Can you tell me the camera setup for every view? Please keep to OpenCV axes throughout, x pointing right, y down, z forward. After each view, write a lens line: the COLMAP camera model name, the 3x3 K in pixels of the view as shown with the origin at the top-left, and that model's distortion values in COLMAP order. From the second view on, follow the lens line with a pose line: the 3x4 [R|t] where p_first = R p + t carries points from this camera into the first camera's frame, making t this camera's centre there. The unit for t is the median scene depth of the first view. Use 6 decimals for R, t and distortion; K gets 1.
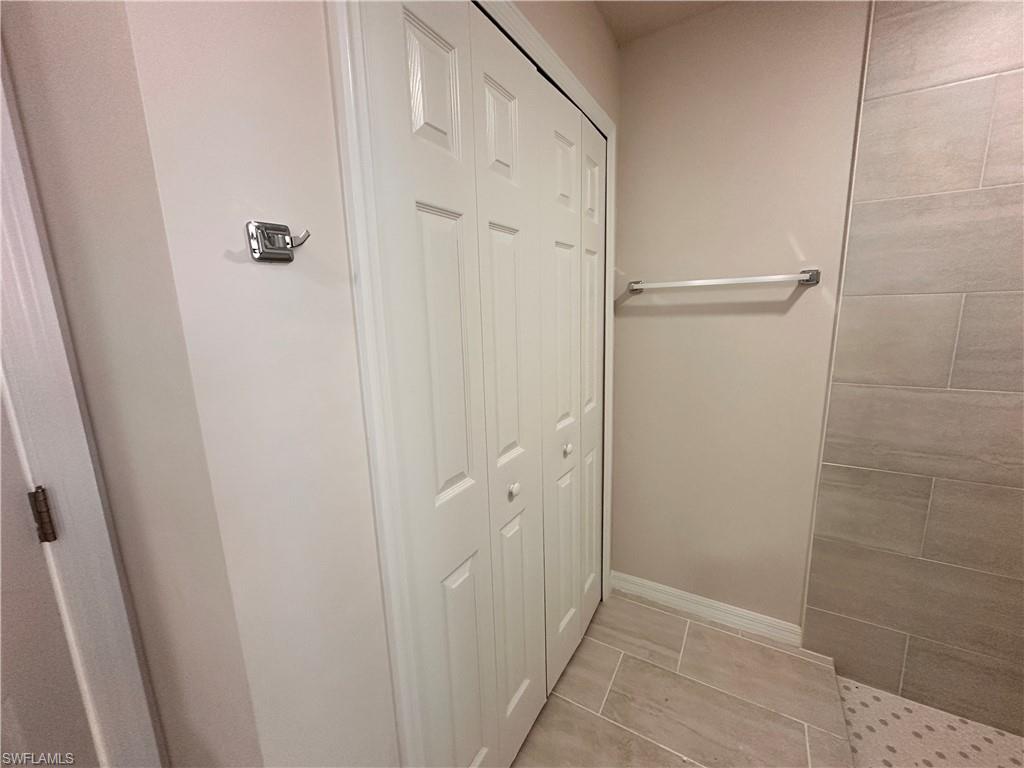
lens RADIAL K [[410.7, 0, 511.5], [0, 410.7, 386.2], [0, 0, 1]] dist [0.002323, 0.000381]
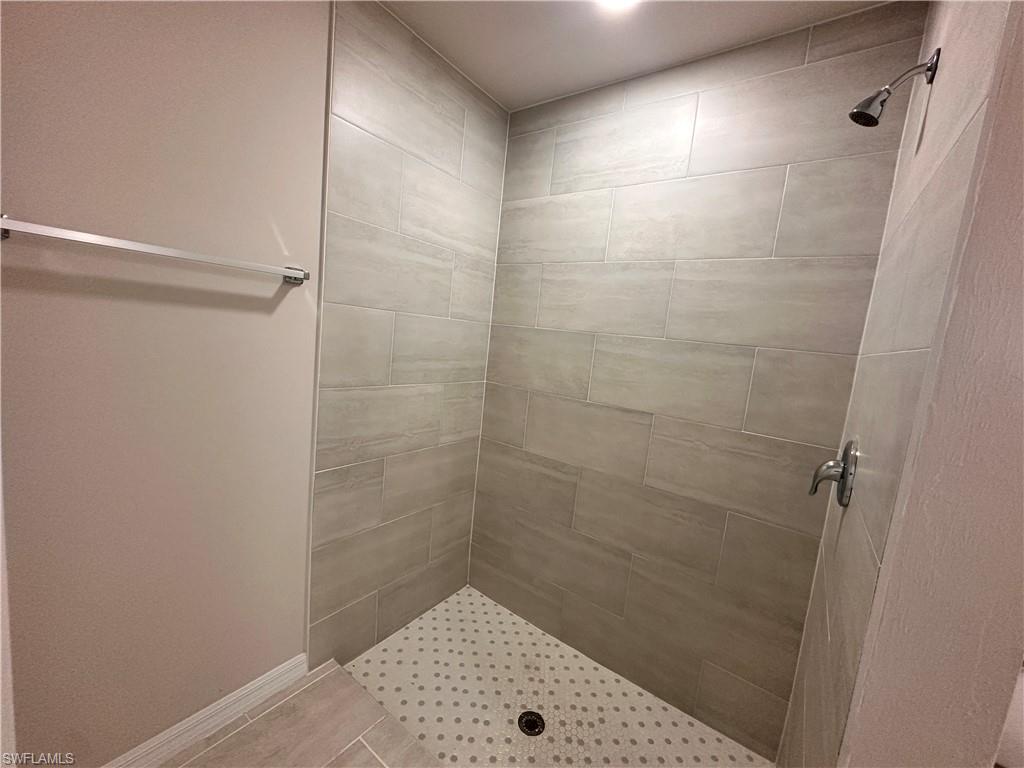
lens RADIAL K [[410.7, 0, 513.8], [0, 410.7, 385.6], [0, 0, 1]] dist [0.002323, 0.000381]
pose [[0.094567, -0.080604, 0.992250, -0.144254], [0.086718, 0.993595, 0.072449, -0.047003], [-0.991734, 0.079195, 0.100951, 0.434813]]
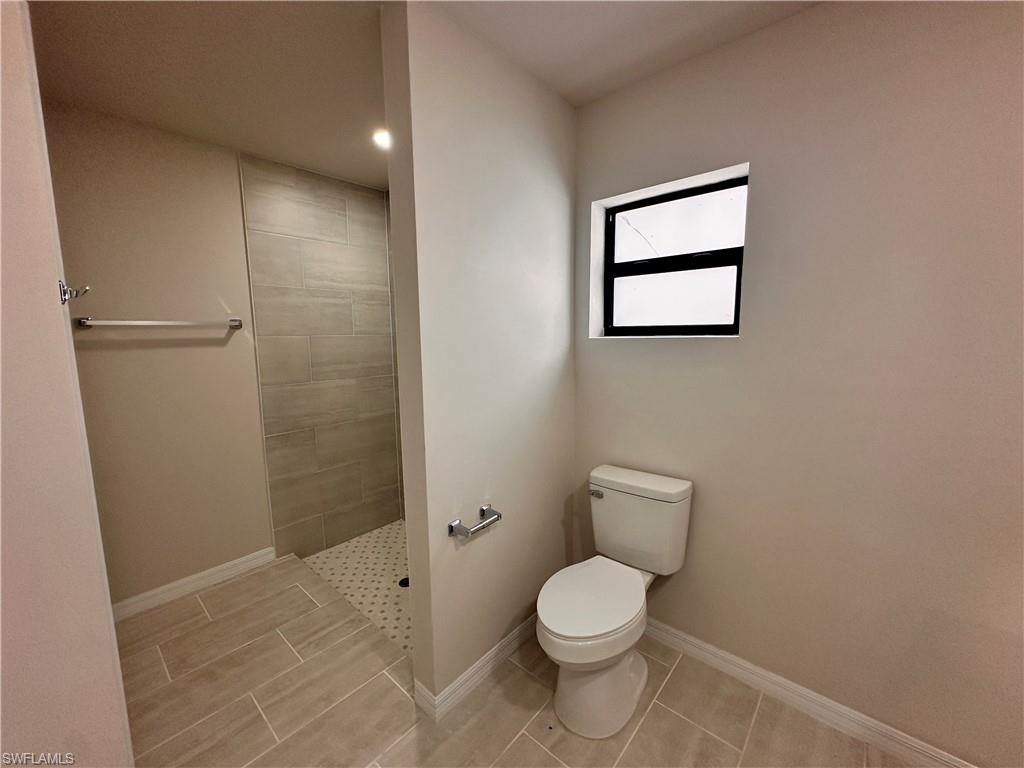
lens RADIAL K [[410.7, 0, 512.3], [0, 410.7, 385.9], [0, 0, 1]] dist [0.002323, 0.000381]
pose [[0.189464, -0.098190, 0.976966, -0.646590], [0.186692, 0.980439, 0.062334, 0.072783], [-0.963976, 0.170582, 0.204089, -0.319461]]
